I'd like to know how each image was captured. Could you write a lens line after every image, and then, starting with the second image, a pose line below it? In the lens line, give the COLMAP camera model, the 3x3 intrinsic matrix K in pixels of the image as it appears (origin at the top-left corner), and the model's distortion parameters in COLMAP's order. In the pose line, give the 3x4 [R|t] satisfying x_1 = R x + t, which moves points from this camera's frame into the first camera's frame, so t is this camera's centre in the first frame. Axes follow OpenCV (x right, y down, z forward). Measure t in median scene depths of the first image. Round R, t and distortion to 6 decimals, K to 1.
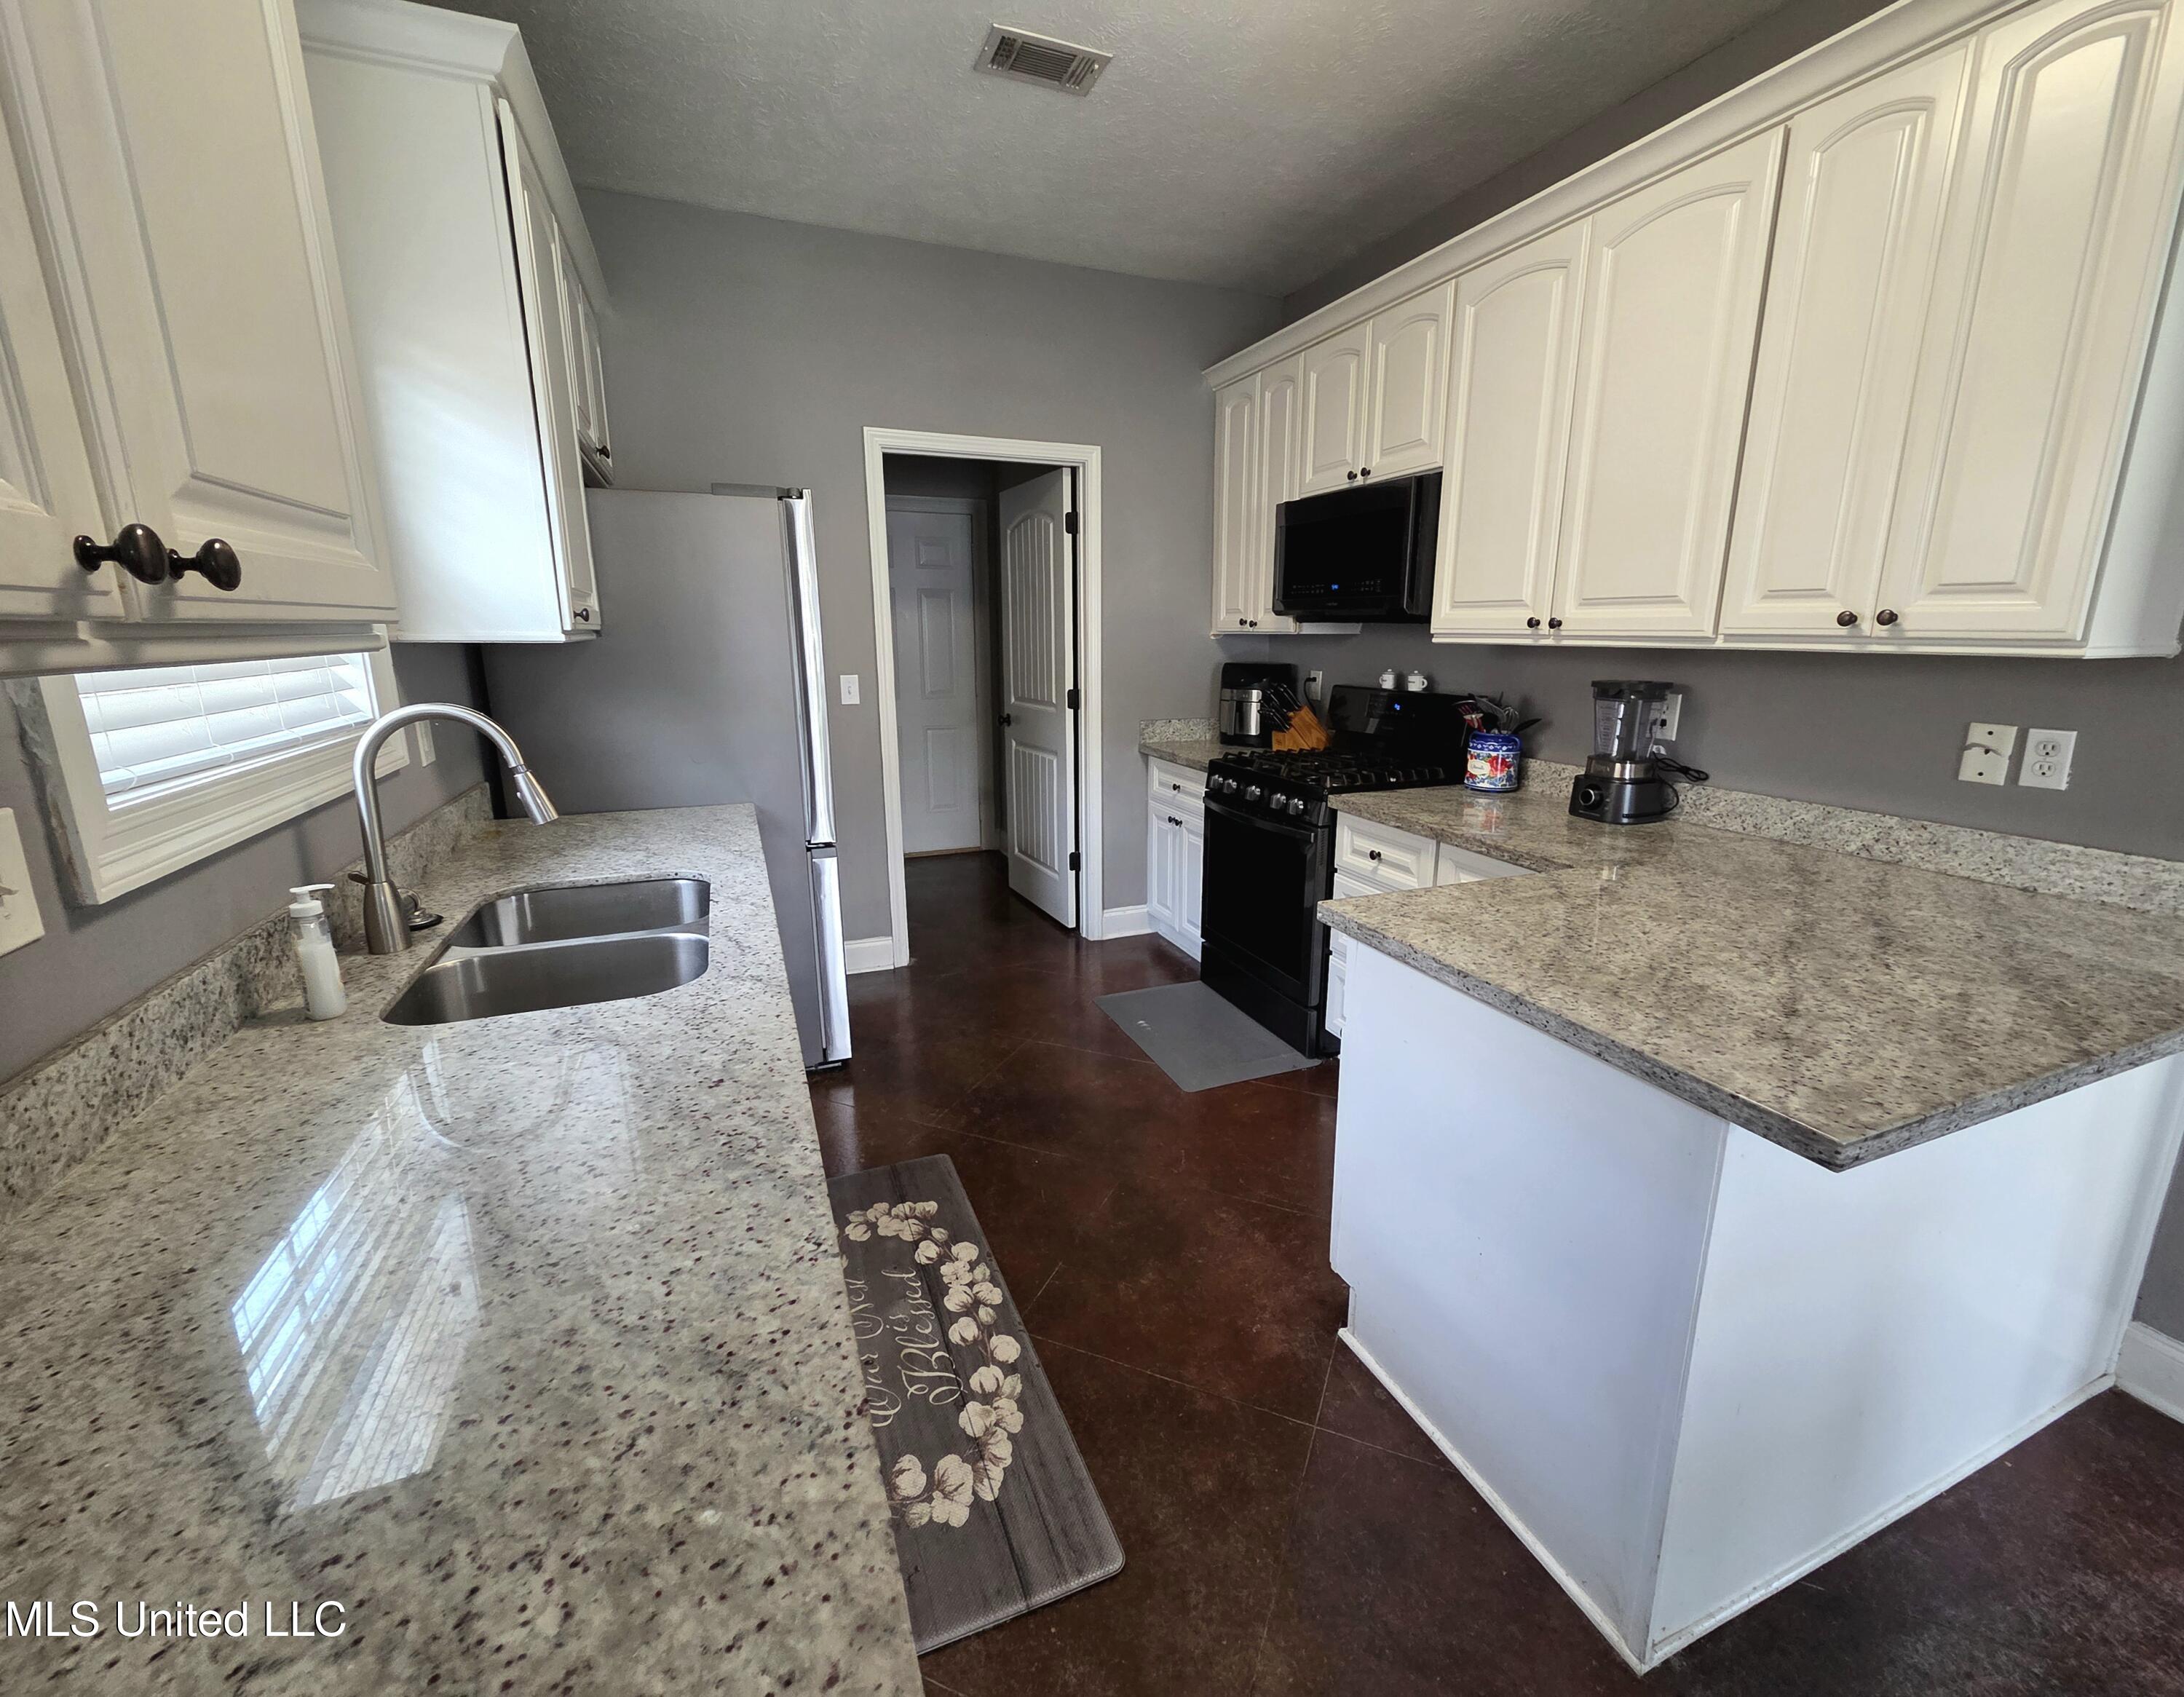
lens RADIAL K [[908.3, 0, 1095.5], [0, 908.3, 837.3], [0, 0, 1]] dist [-0.000378, -0.000157]
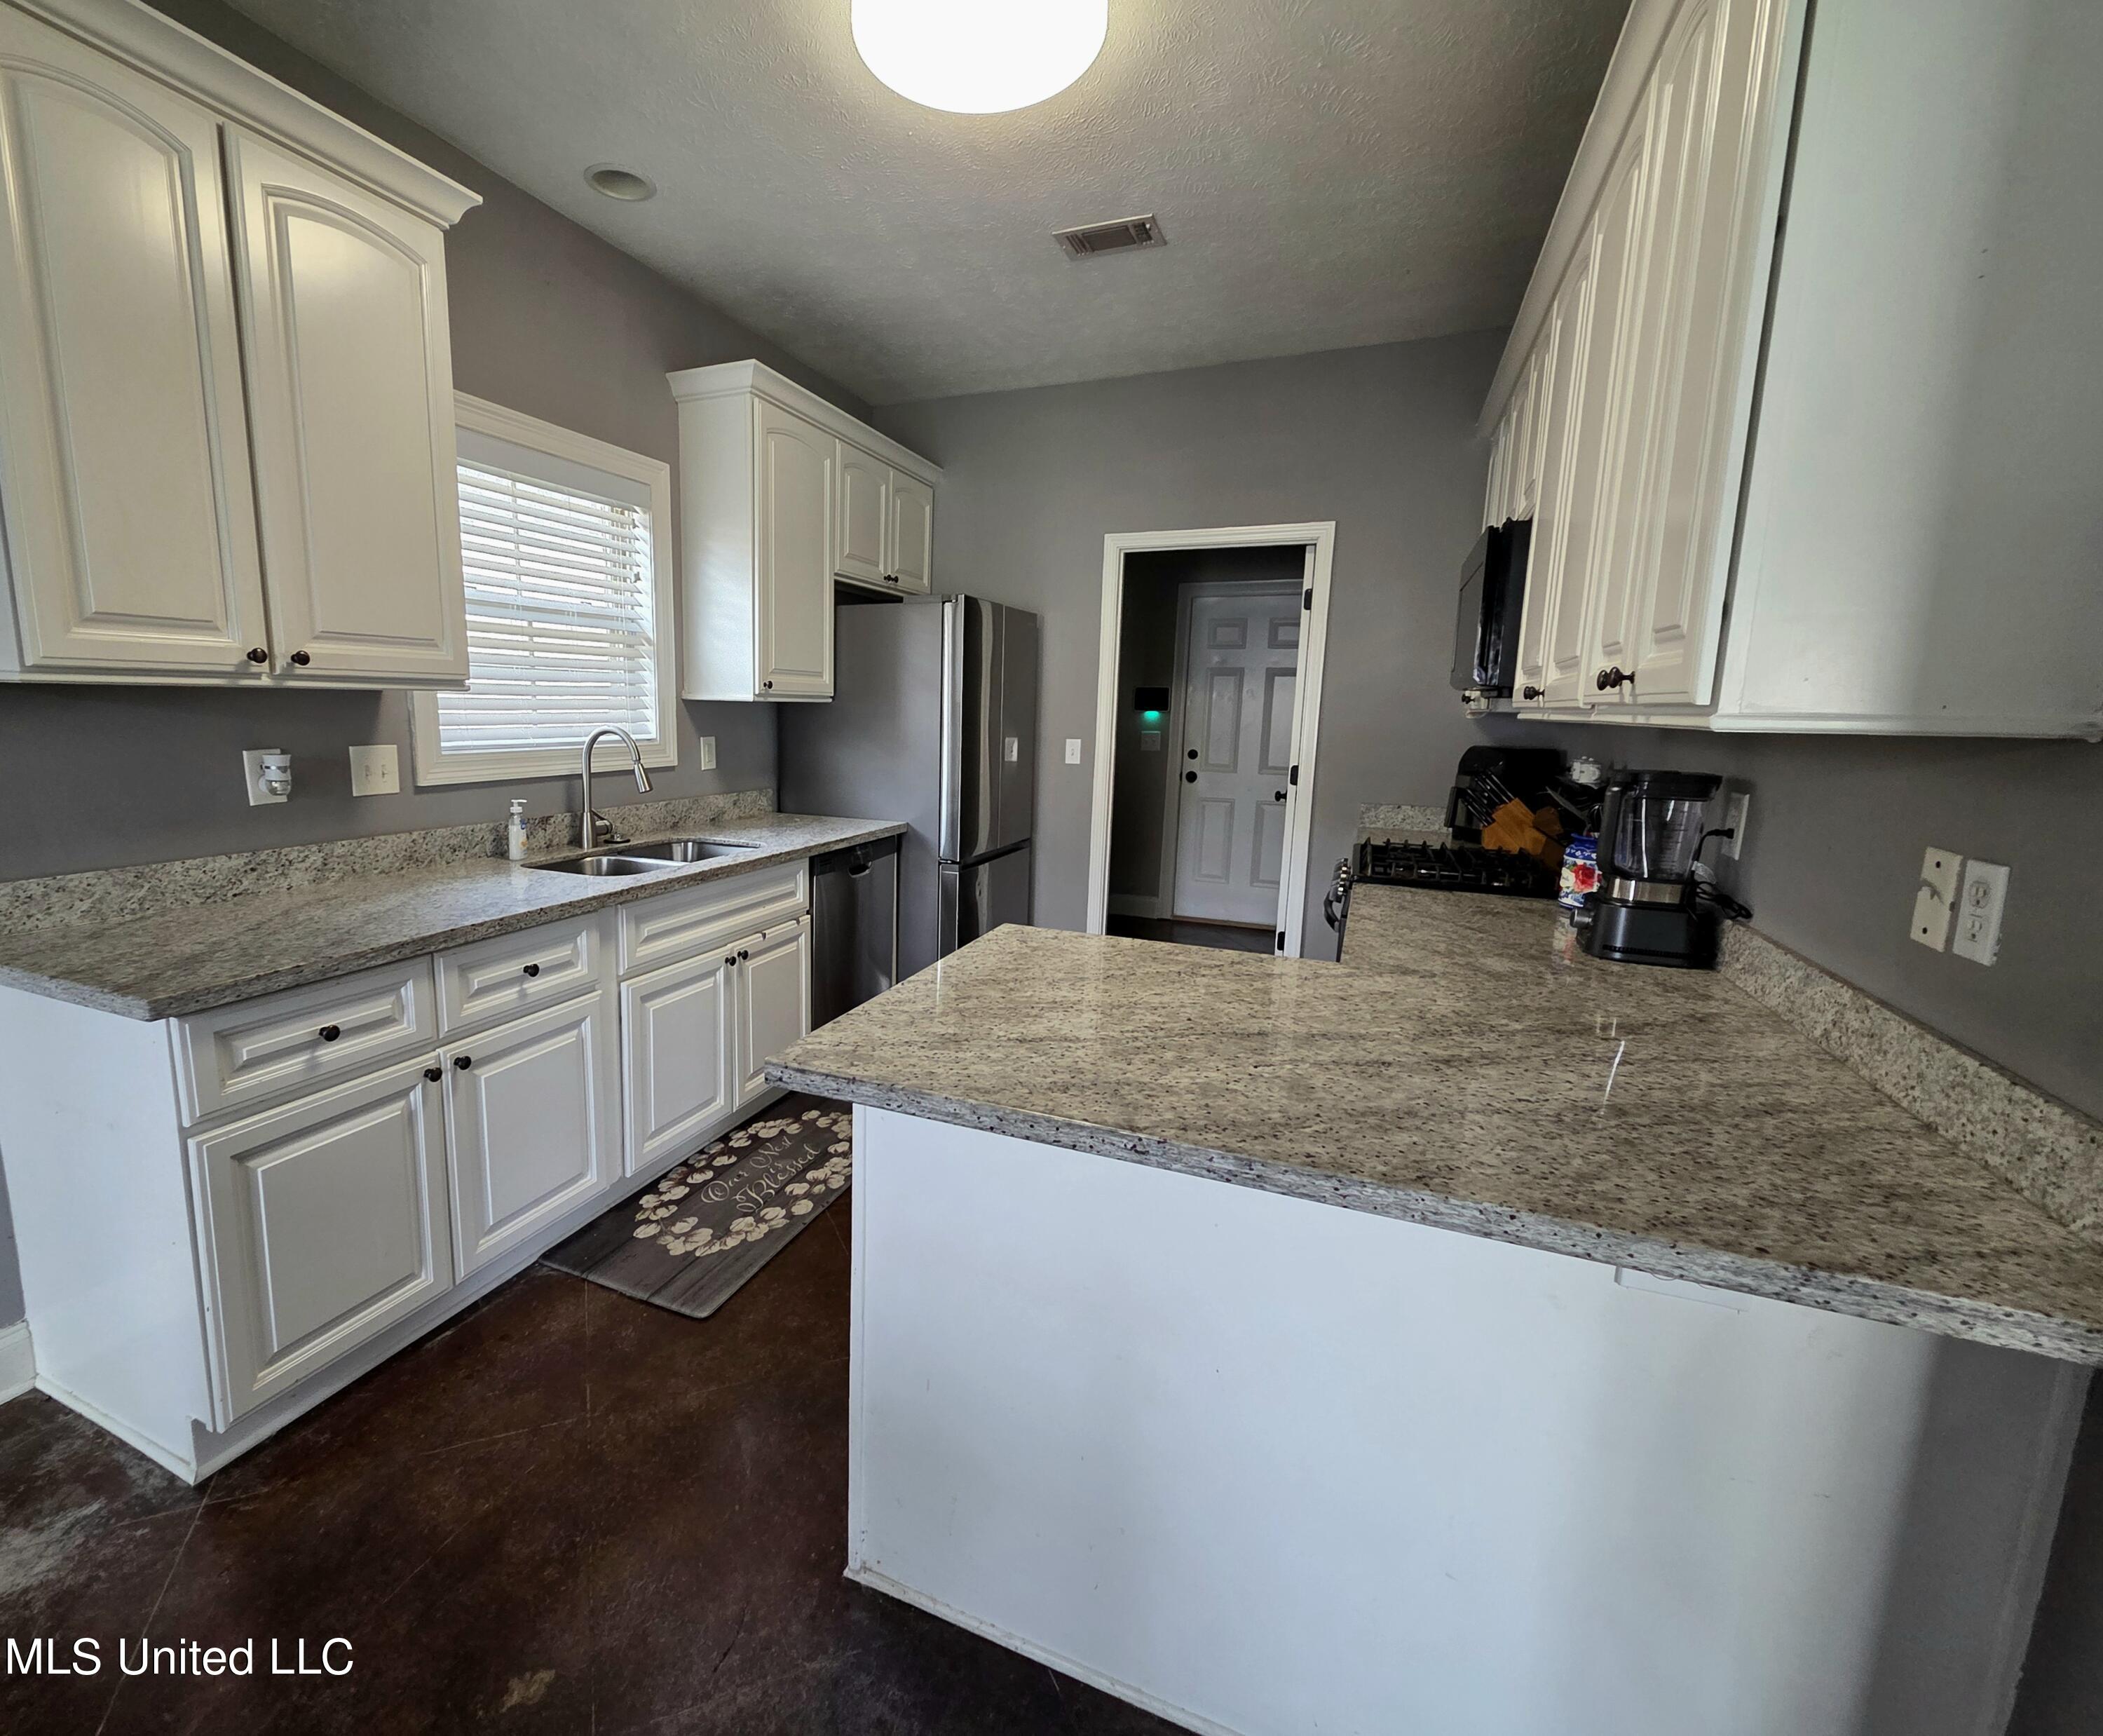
lens RADIAL K [[924.3, 0, 947.7], [0, 924.3, 851.5], [0, 0, 1]] dist [0.001232, 0.000042]
pose [[0.693324, 0.124638, -0.709765, 1.117719], [-0.178758, 0.983891, -0.001841, -0.004614], [0.698103, 0.128153, 0.704436, 0.112524]]
